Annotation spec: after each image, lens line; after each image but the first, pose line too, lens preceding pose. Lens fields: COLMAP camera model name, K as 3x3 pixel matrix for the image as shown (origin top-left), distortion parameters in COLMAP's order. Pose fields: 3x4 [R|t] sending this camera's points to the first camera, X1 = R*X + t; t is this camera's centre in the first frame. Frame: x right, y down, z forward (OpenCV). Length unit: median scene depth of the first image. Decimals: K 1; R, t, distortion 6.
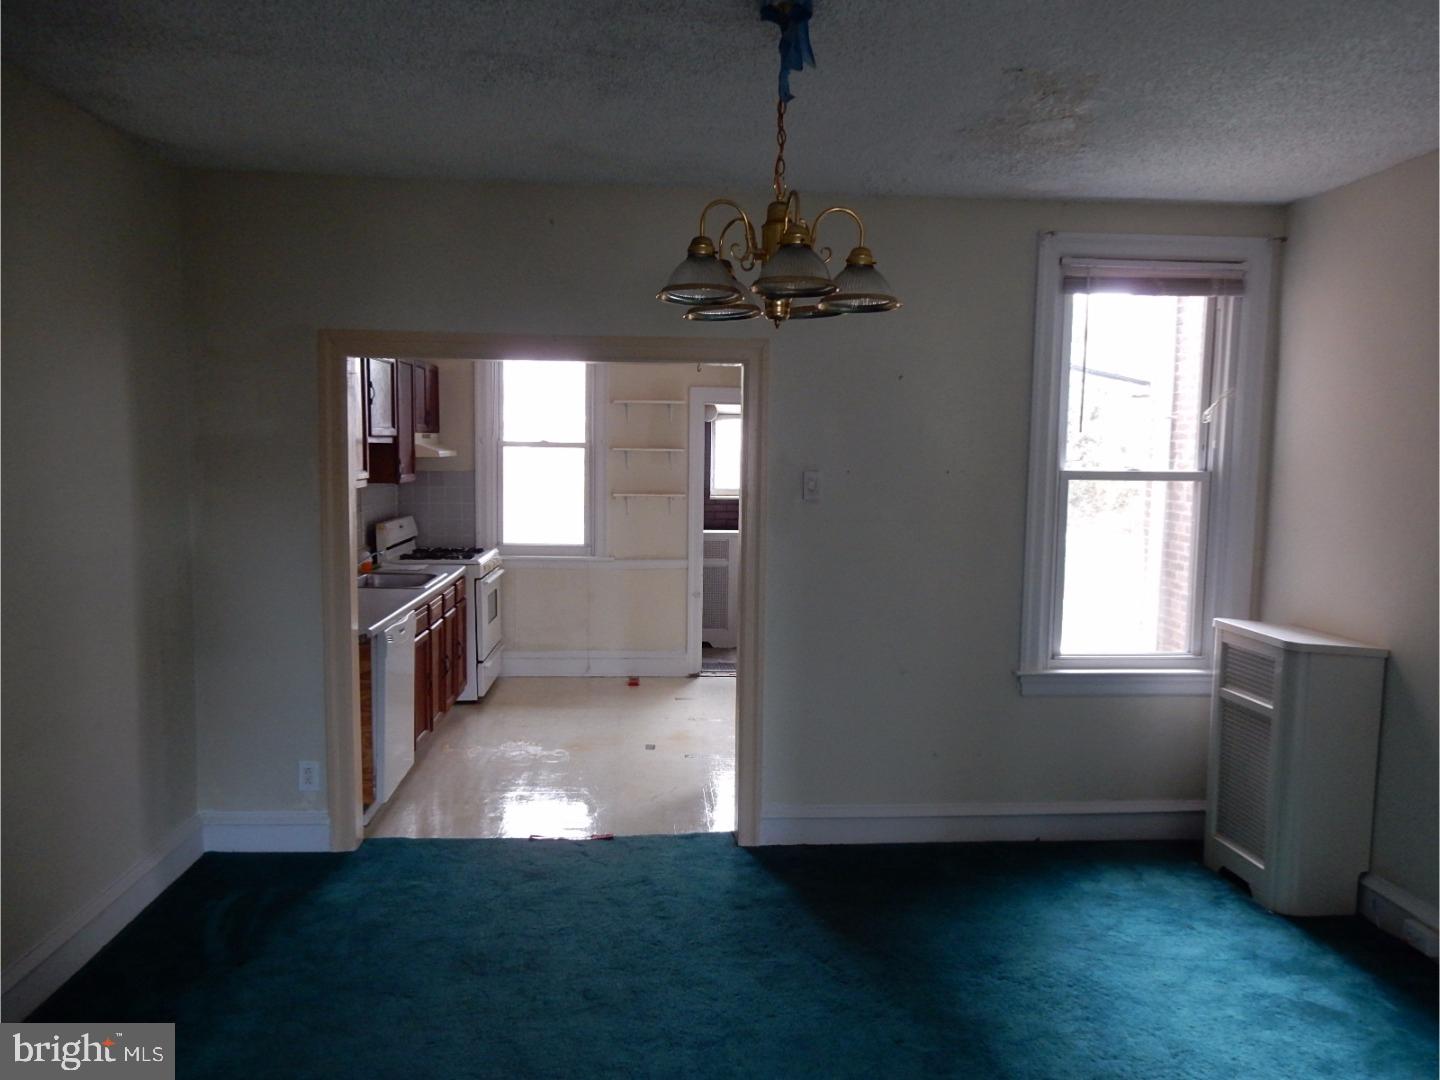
lens RADIAL K [[1073.2, 0, 721.8], [0, 1073.2, 542.1], [0, 0, 1]] dist [0.002815, 0.005140]
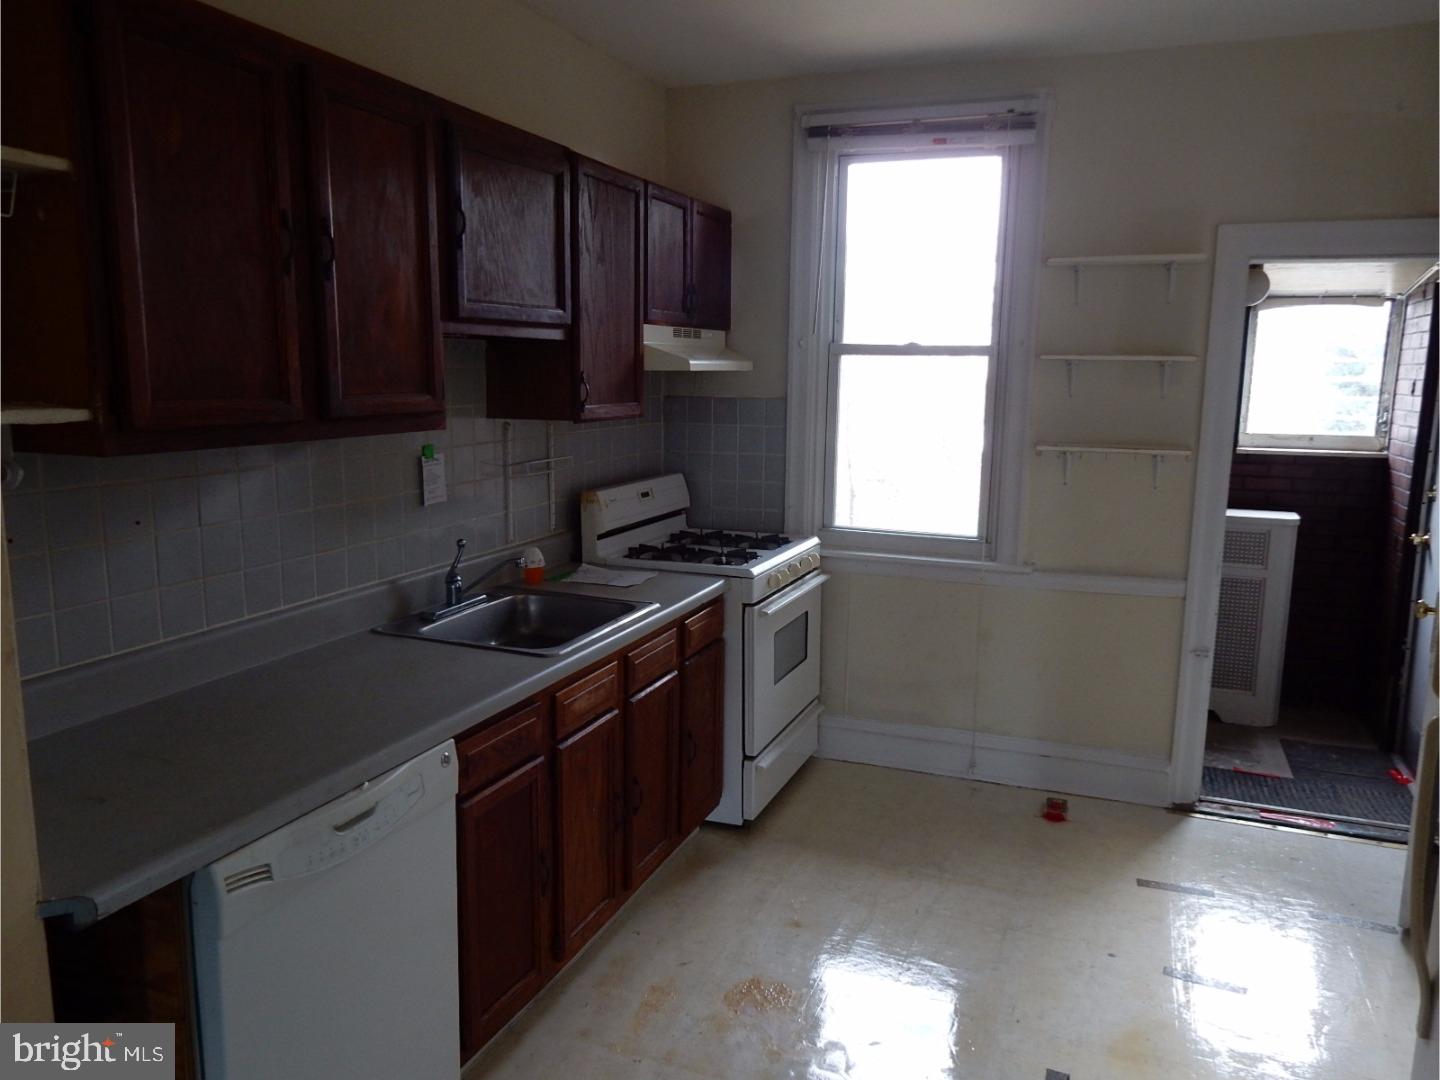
lens RADIAL K [[1073.2, 0, 715.8], [0, 1073.2, 542.8], [0, 0, 1]] dist [0.002815, 0.005140]
pose [[0.902462, 0.067366, -0.425469, -0.019360], [-0.038000, 0.996295, 0.077147, -0.034251], [0.429090, -0.053455, 0.901679, 0.499272]]
